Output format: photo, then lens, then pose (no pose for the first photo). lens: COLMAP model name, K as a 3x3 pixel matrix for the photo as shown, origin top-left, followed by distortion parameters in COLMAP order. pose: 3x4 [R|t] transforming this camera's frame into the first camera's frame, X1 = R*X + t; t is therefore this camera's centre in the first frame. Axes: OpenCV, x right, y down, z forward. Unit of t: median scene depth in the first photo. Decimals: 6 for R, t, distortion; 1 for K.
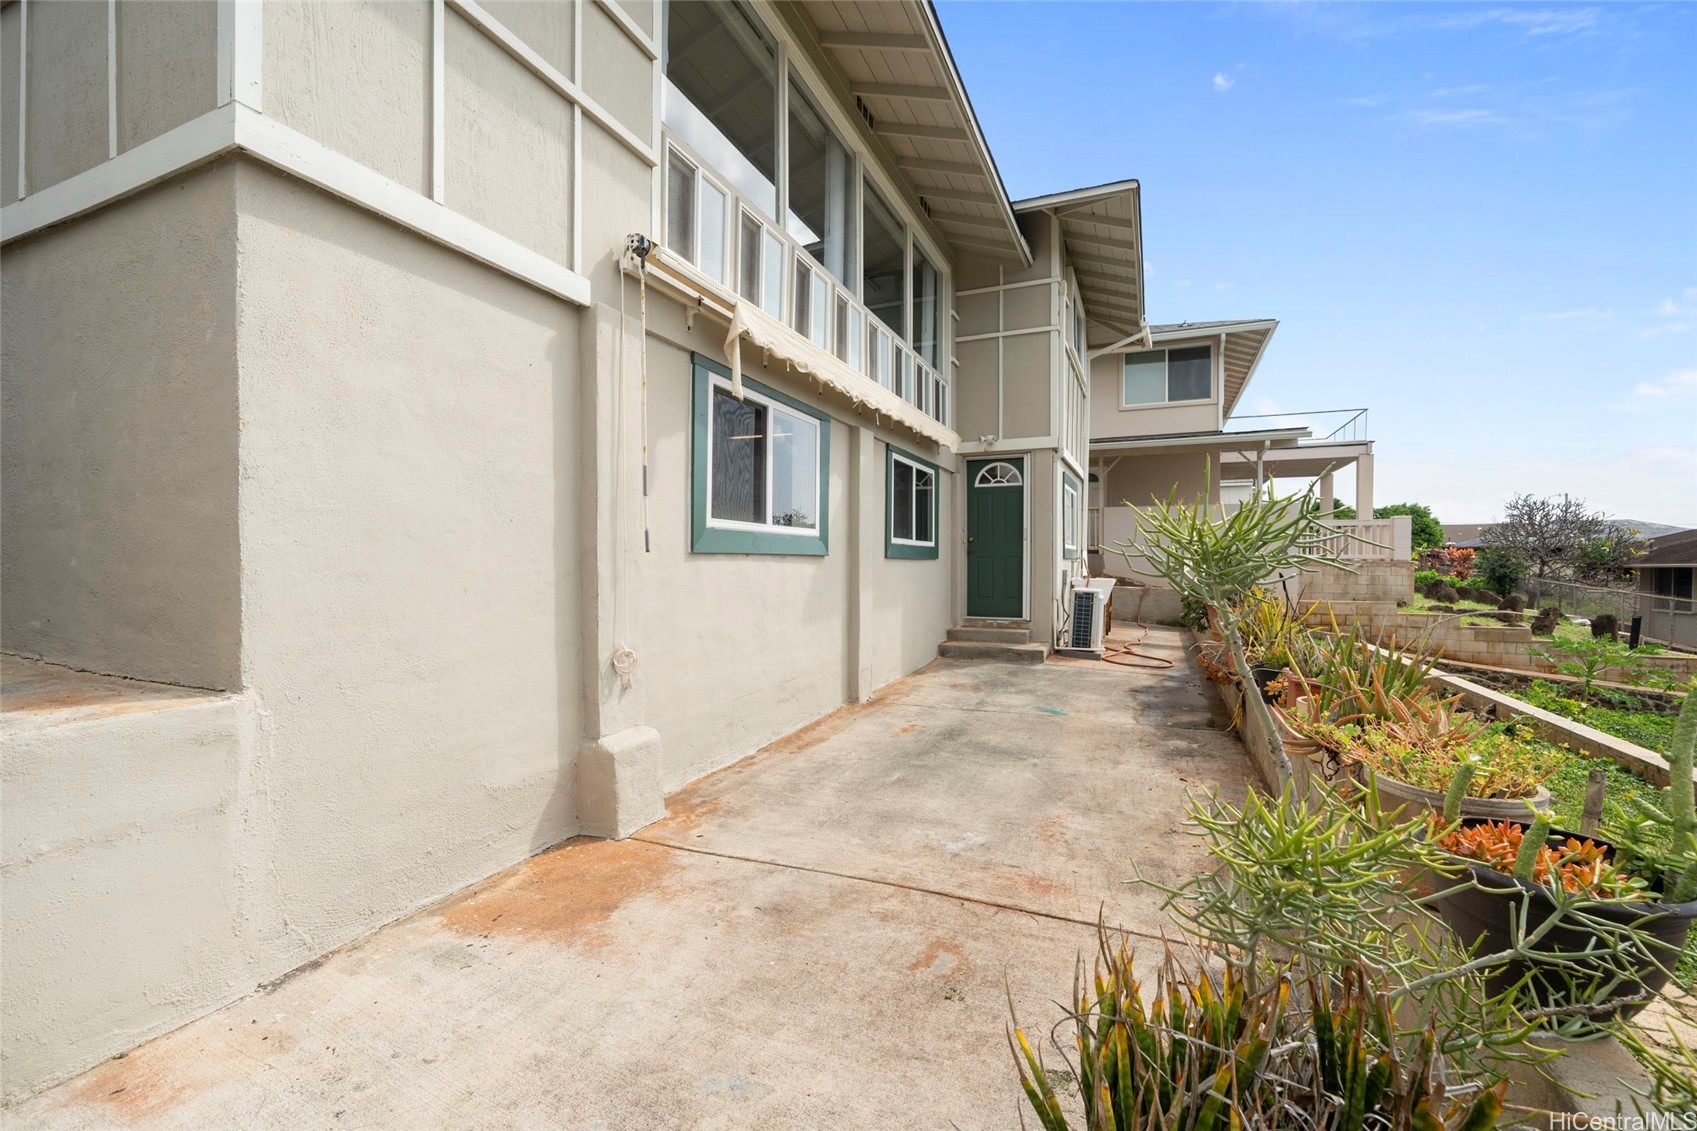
lens RADIAL K [[719.4, 0, 846.9], [0, 719.4, 564.6], [0, 0, 1]] dist [0.001588, 0.000280]
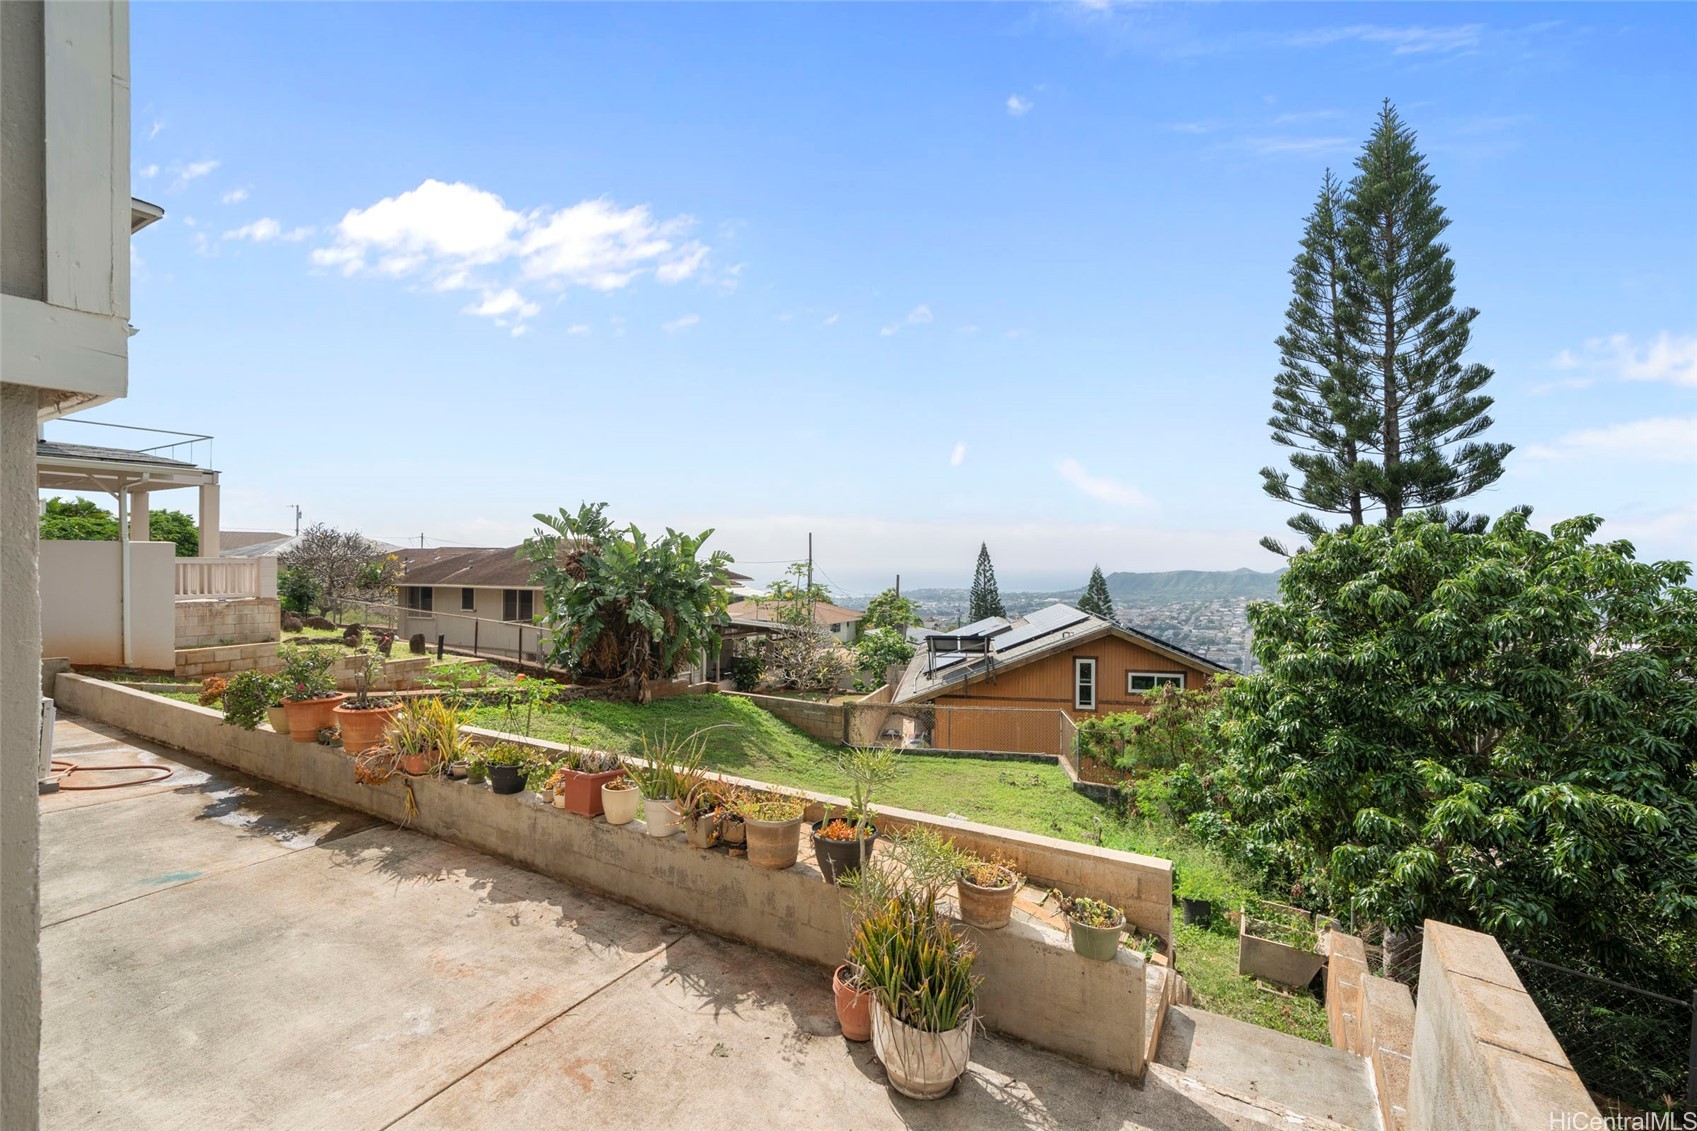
lens RADIAL K [[719.4, 0, 845.1], [0, 719.4, 563.1], [0, 0, 1]] dist [0.001588, 0.000280]
pose [[0.123073, 0.000910, 0.992397, -0.517223], [0.000552, 0.999999, -0.000986, -0.181885], [-0.992398, 0.000669, 0.123072, 0.159281]]
